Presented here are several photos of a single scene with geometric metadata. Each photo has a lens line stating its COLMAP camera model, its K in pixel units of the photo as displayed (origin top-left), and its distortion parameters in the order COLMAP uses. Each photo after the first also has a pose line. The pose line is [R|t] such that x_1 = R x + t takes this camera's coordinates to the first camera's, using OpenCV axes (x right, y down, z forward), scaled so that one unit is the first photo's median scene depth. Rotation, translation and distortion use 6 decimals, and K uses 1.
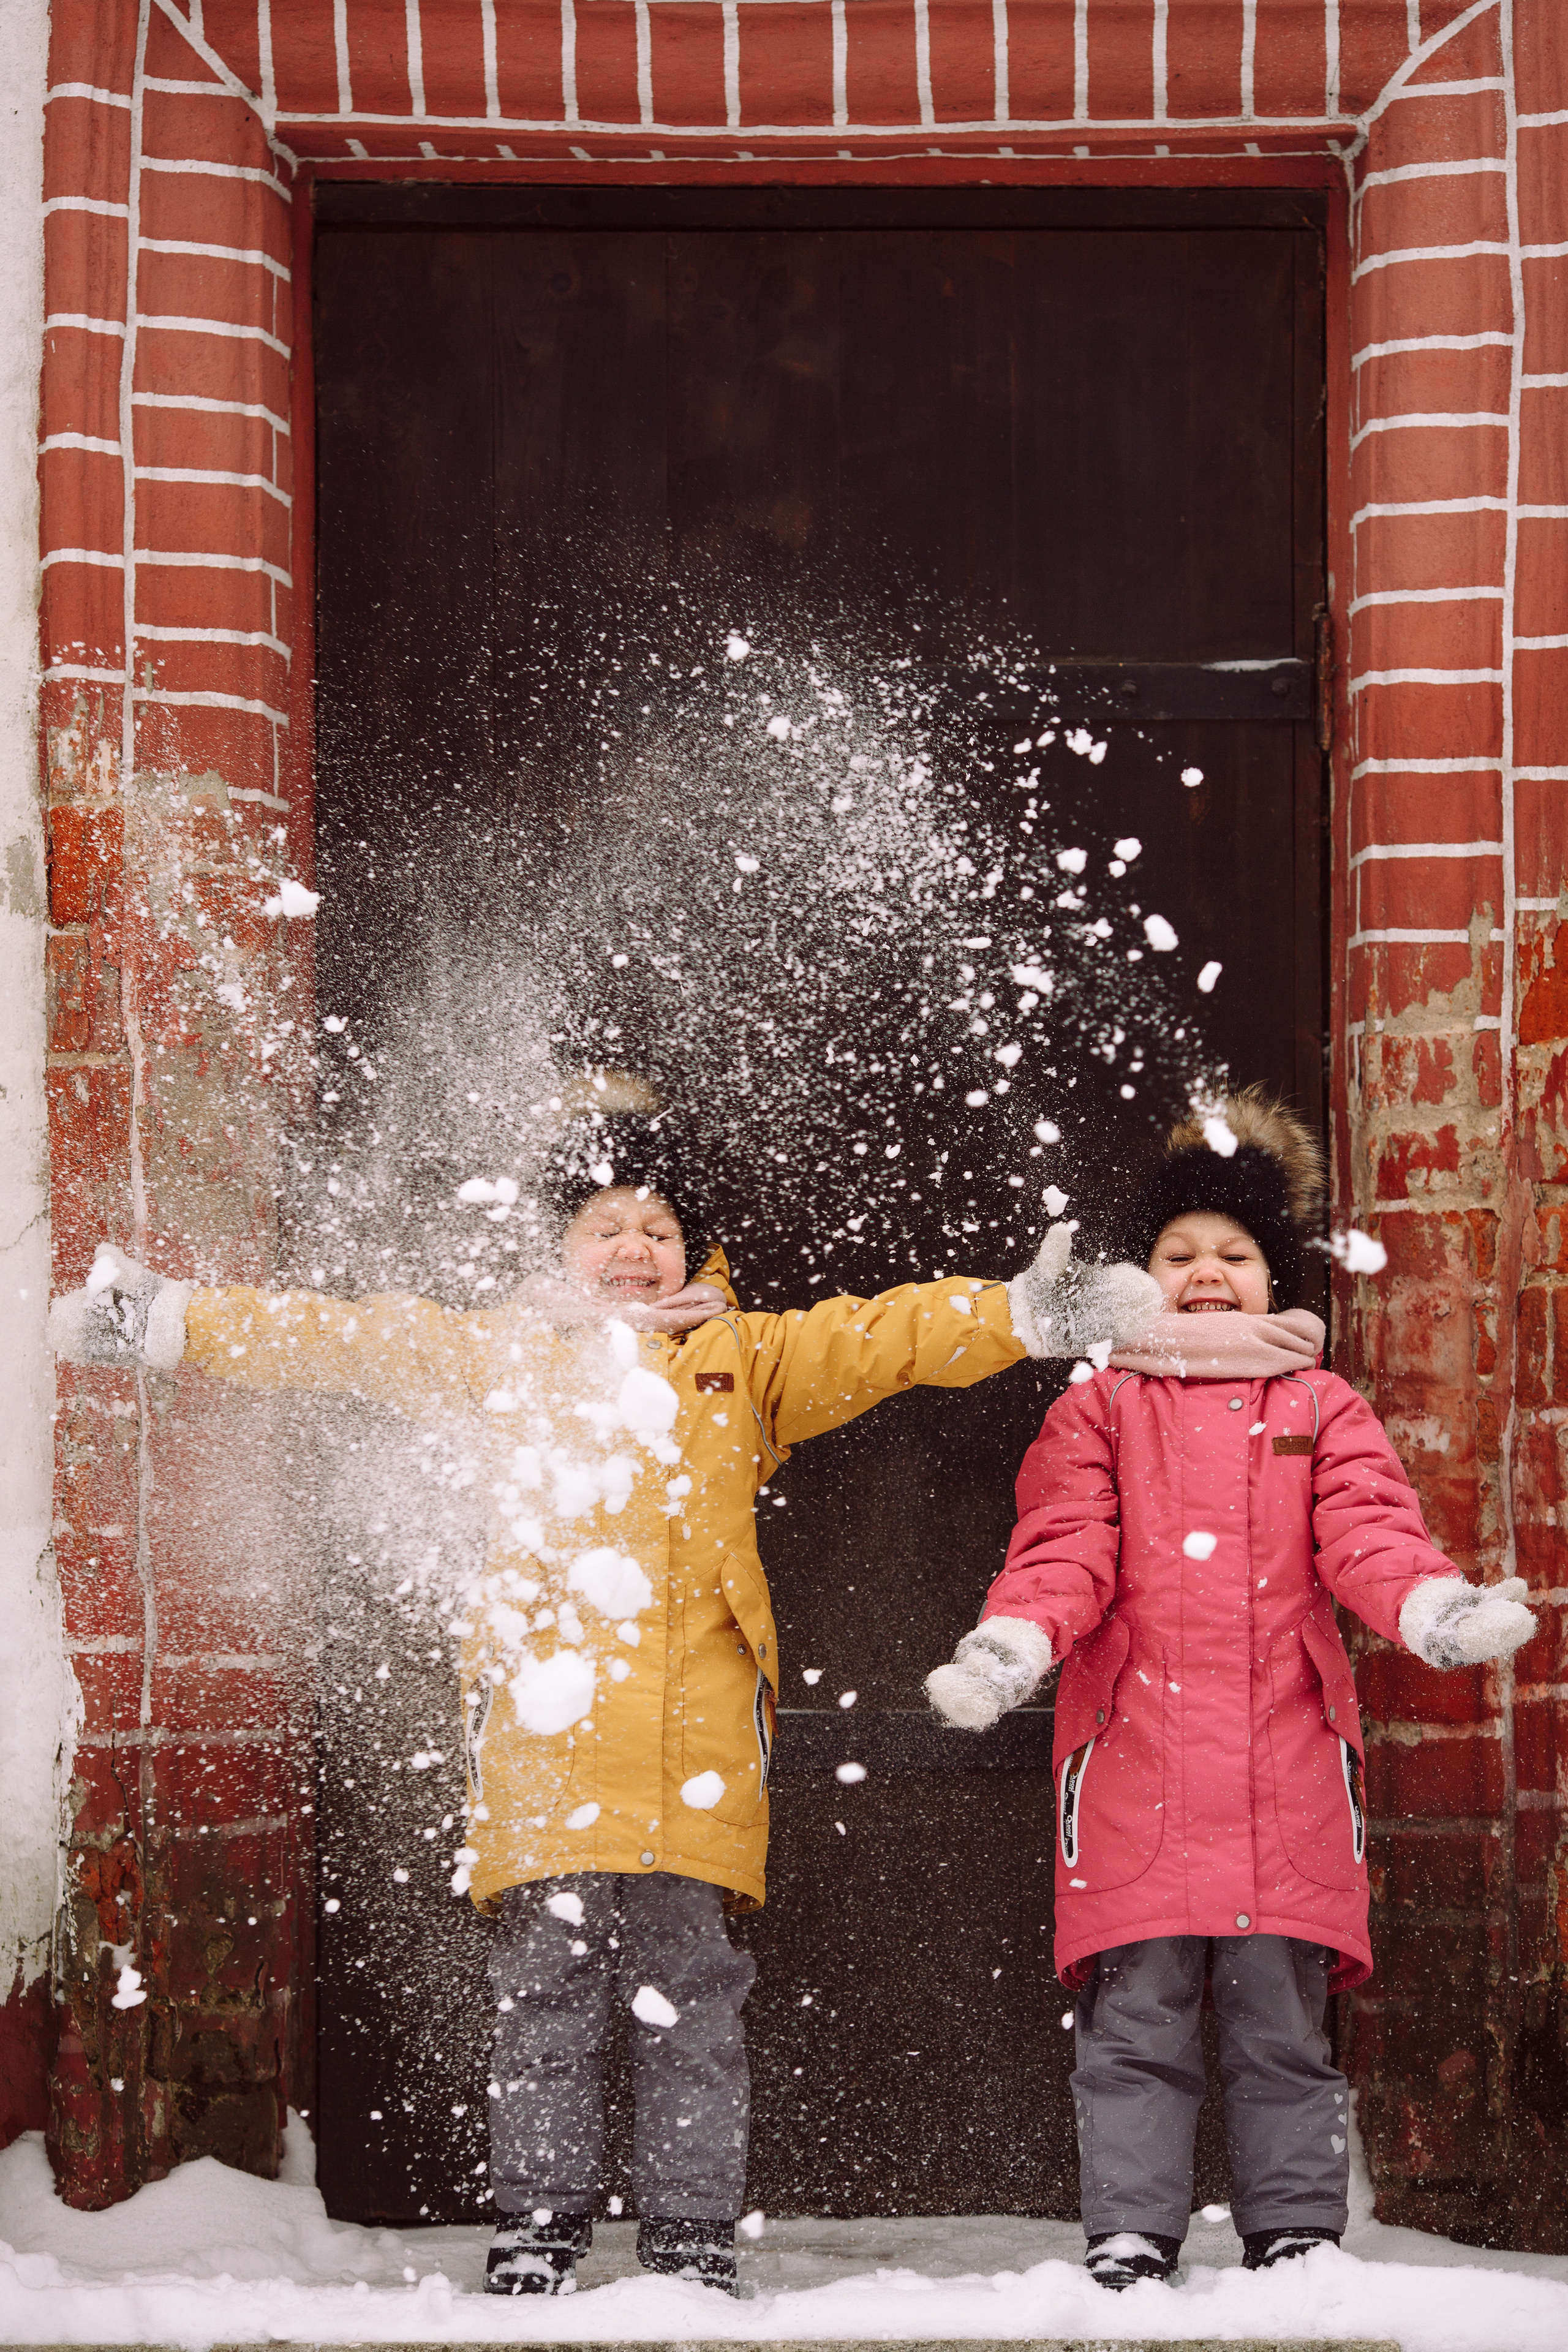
lens RADIAL K [[8664.9, 0, 774.1], [0, 8664.9, 1165.9], [0, 0, 1]] dist [0.154689, 0.000000]
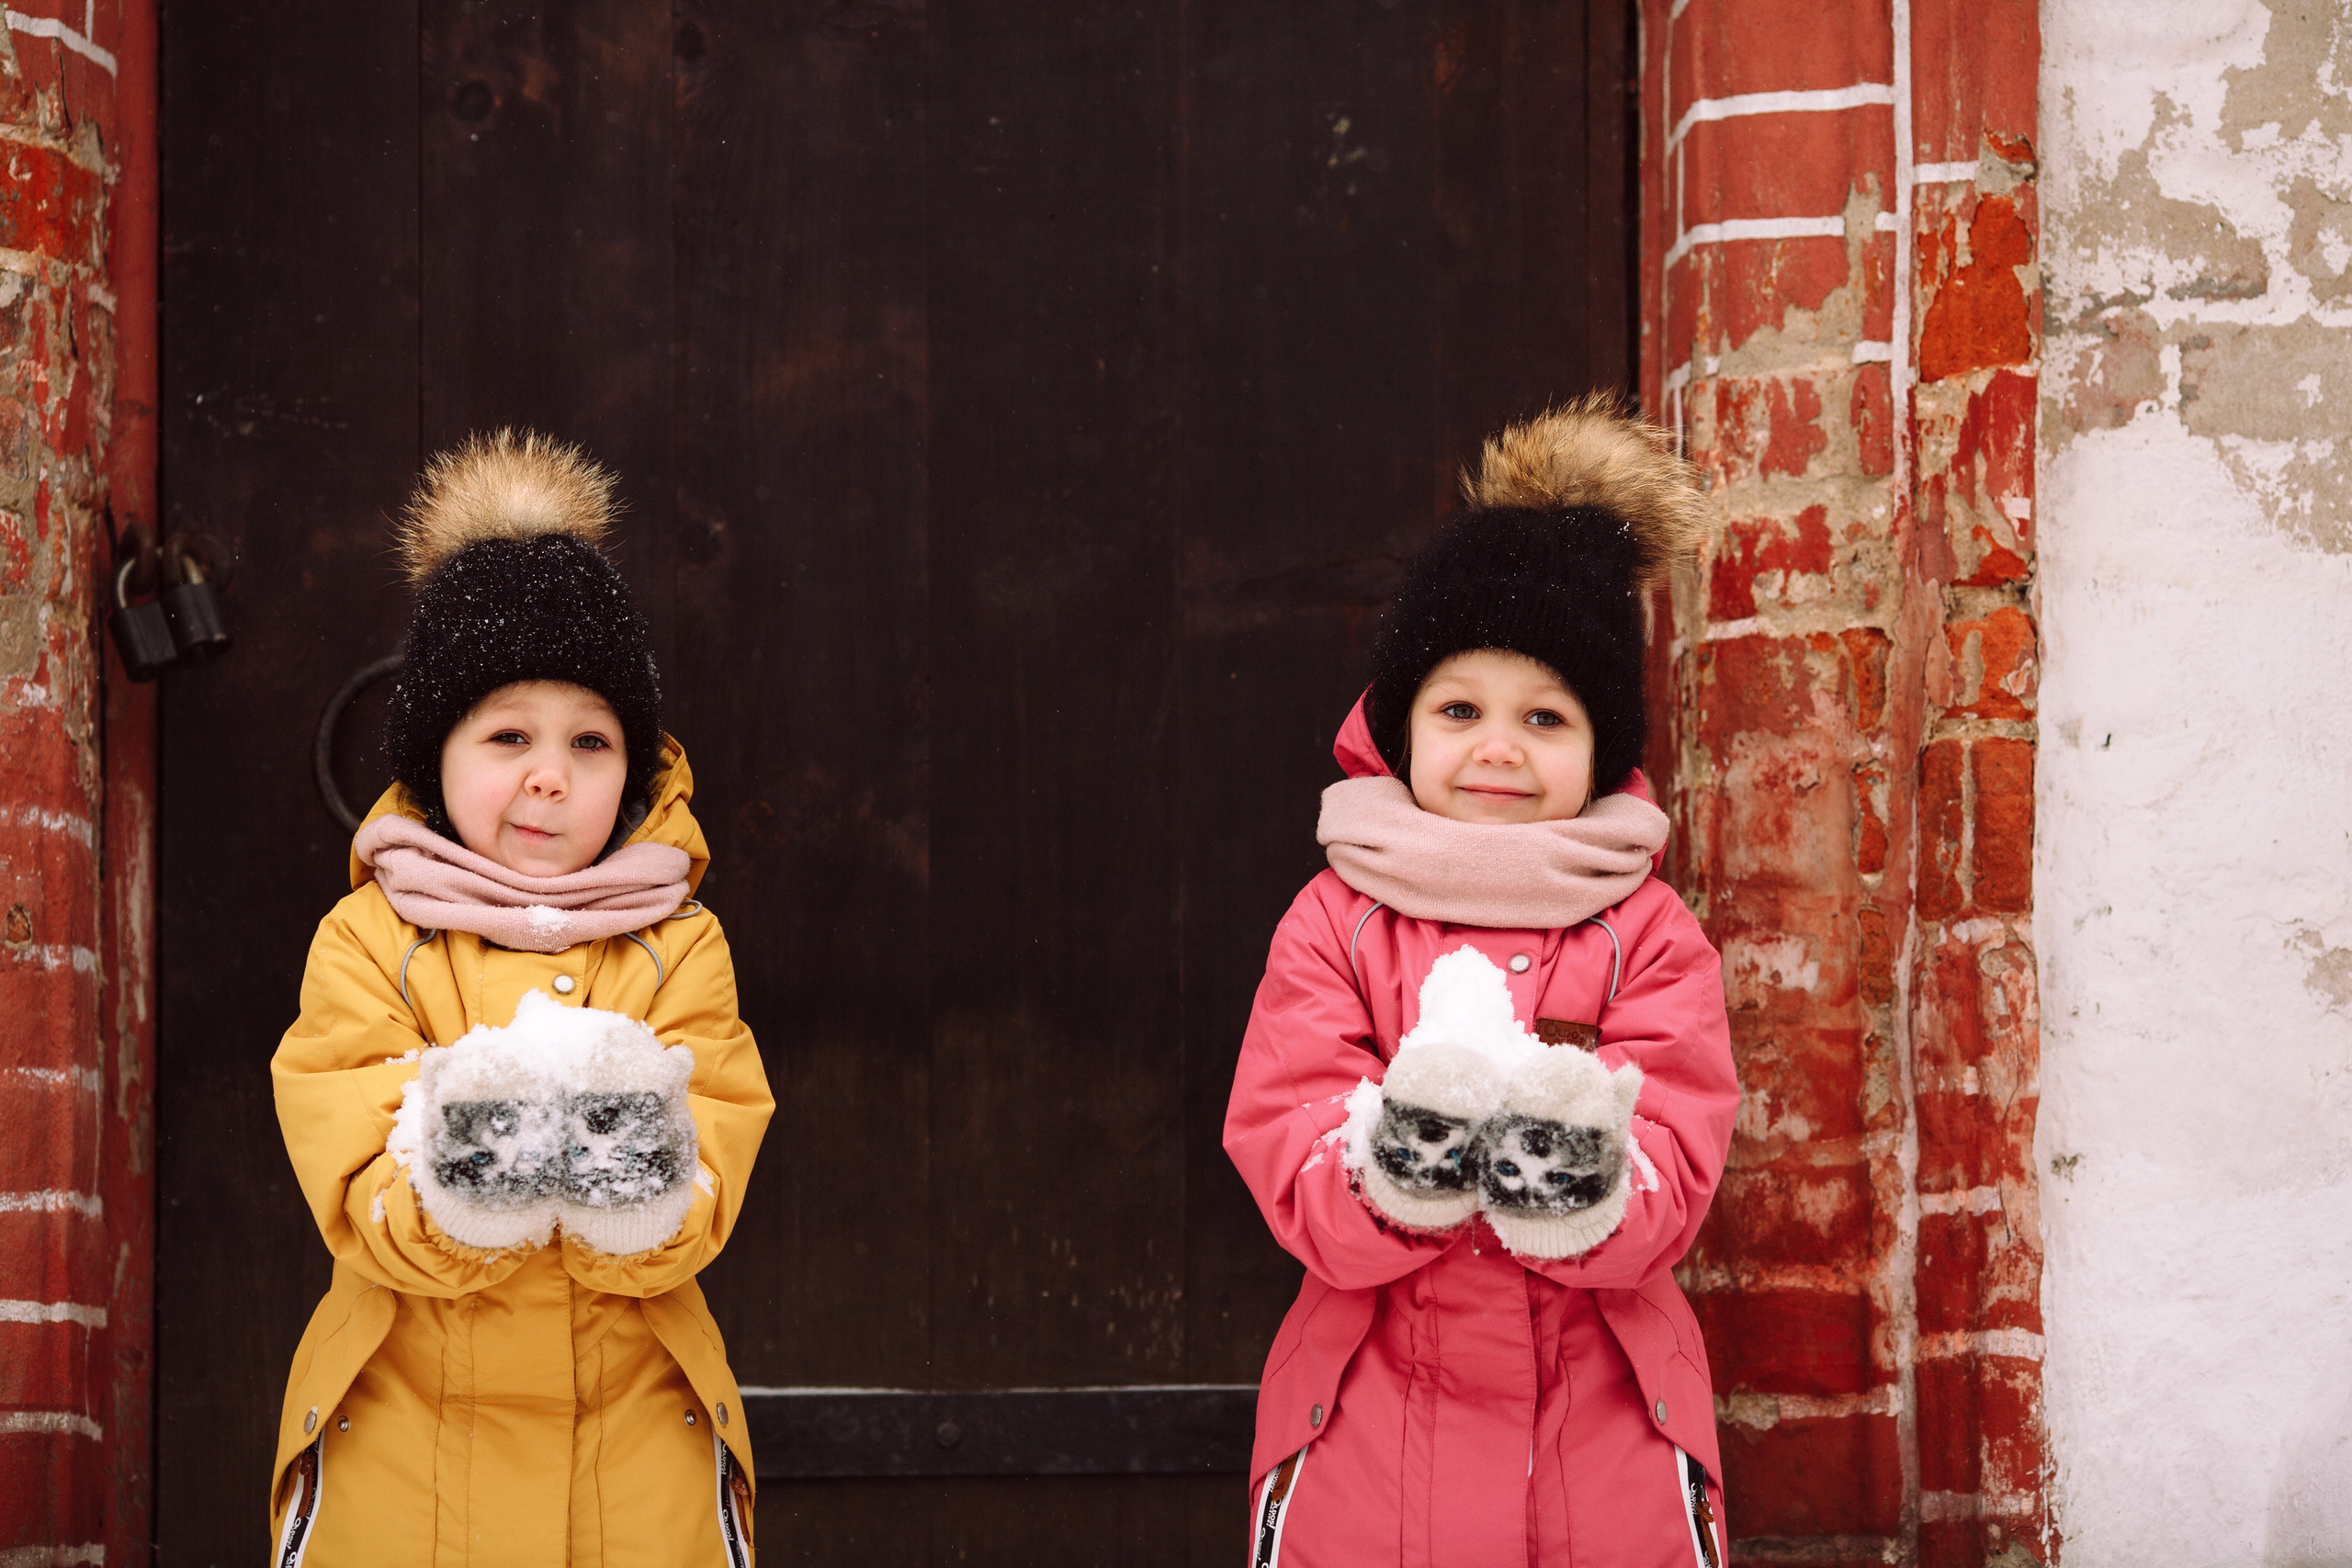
lens RADIAL K [[8664.0, 0, 1181.7], [0, 8664.0, 769.0], [0, 0, 1]] dist [0.154689, 0.000000]
pose [[0.999995, -0.002646, 0.001758, 0.027359], [0.002686, 0.999724, -0.023359, 0.031332], [-0.001696, 0.023364, 0.999726, 0.327605]]
